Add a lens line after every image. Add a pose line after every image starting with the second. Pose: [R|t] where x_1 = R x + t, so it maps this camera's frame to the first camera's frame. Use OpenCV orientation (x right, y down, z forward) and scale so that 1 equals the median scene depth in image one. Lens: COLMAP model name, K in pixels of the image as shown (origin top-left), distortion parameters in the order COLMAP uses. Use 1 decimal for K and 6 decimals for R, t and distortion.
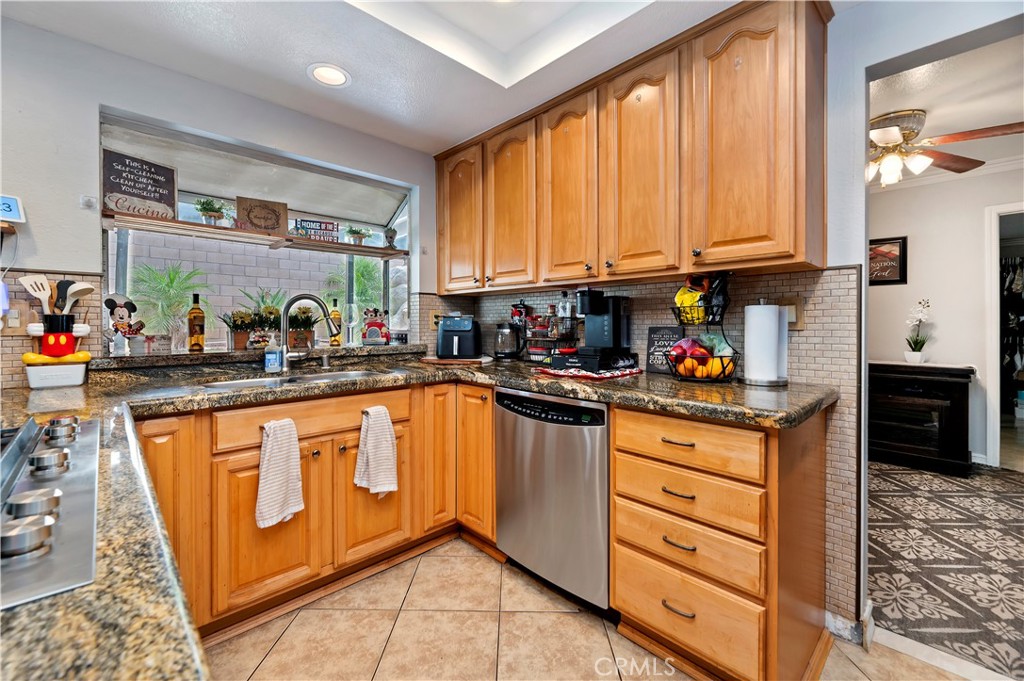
lens RADIAL K [[432.2, 0, 500.8], [0, 432.2, 326.9], [0, 0, 1]] dist [-0.002785, 0.000026]
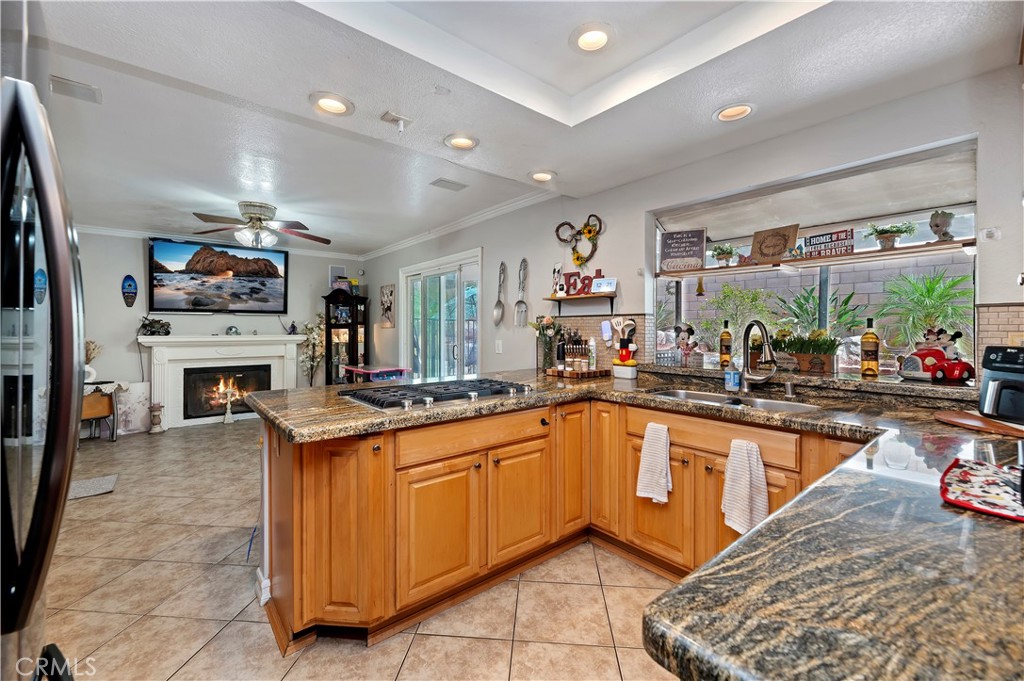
lens RADIAL K [[431.3, 0, 514.1], [0, 431.3, 332.6], [0, 0, 1]] dist [-0.048170, -0.000064]
pose [[-0.098162, 0.012082, -0.995097, 0.645105], [-0.008028, 0.999884, 0.012932, -0.056745], [0.995138, 0.009258, -0.098053, 0.558353]]
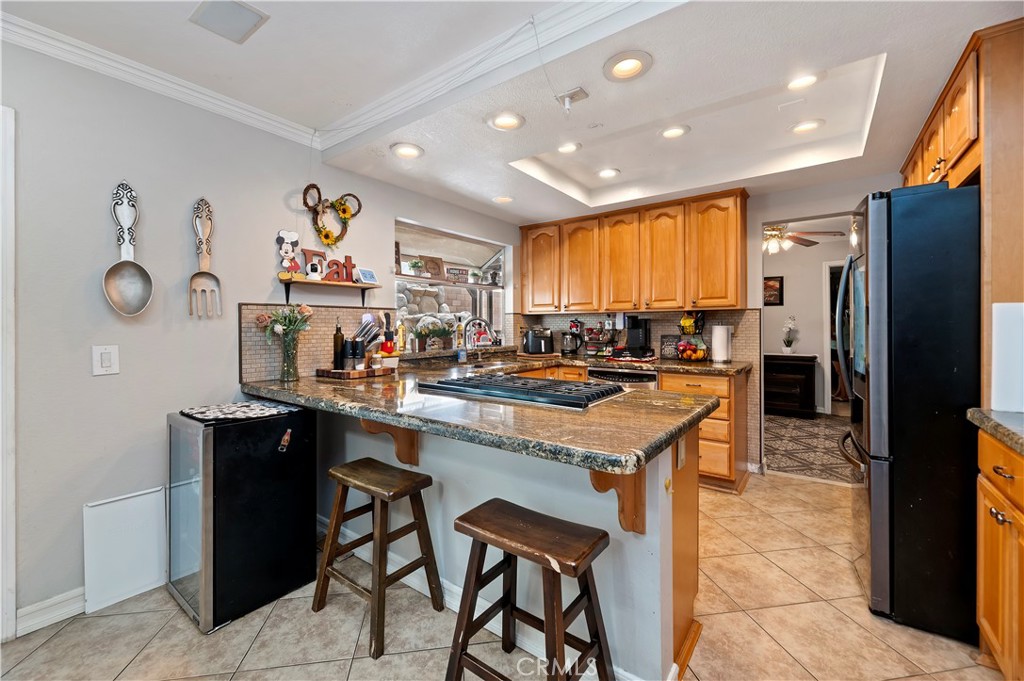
lens RADIAL K [[423.3, 0, 512.3], [0, 423.3, 326.9], [0, 0, 1]] dist [-0.000690, -0.000300]
pose [[0.984807, -0.002417, 0.173633, -0.639585], [0.003323, 0.999982, -0.004930, -0.028777], [-0.173618, 0.005432, 0.984798, -0.736186]]
